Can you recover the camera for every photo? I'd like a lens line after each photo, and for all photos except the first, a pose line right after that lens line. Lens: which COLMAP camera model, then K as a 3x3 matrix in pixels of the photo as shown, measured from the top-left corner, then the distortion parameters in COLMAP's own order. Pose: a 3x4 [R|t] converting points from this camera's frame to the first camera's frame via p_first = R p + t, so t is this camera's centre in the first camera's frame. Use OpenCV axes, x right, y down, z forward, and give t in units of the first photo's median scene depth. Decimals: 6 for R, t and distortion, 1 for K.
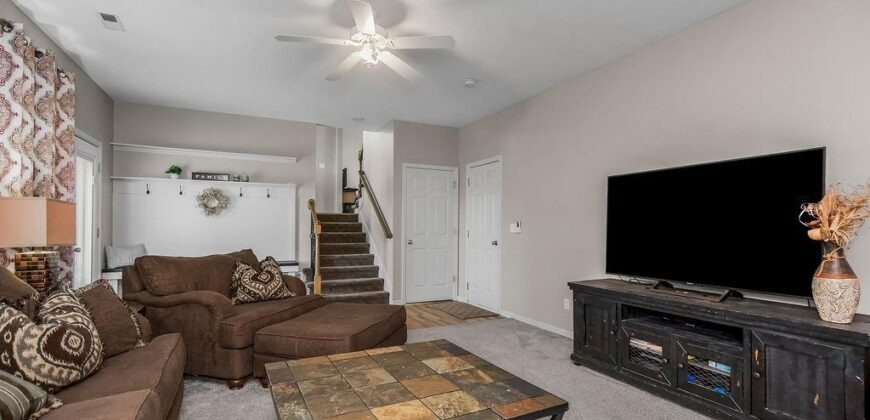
lens RADIAL K [[403.6, 0, 435.0], [0, 403.6, 210.0], [0, 0, 1]] dist [-0.000649, 0.000659]
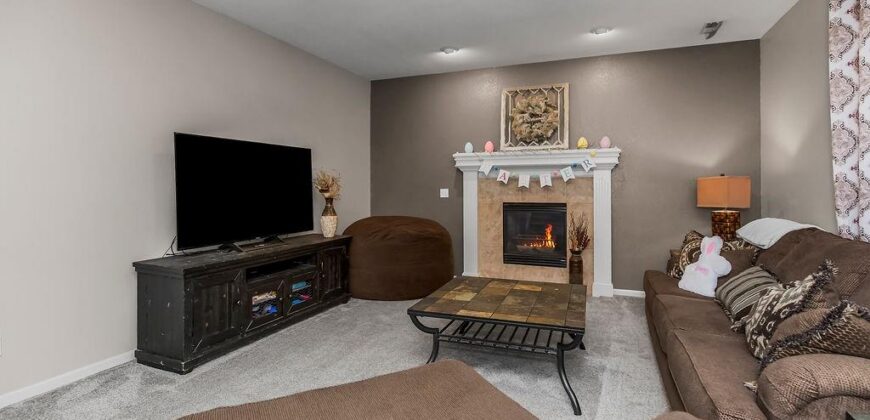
lens RADIAL K [[412.4, 0, 435.4], [0, 412.4, 184.8], [0, 0, 1]] dist [-0.012956, 0.000106]
pose [[-0.664564, 0.002693, 0.747227, -0.656774], [-0.029264, 0.999133, -0.029627, 0.039067], [-0.746658, -0.041556, -0.663909, 1.402279]]
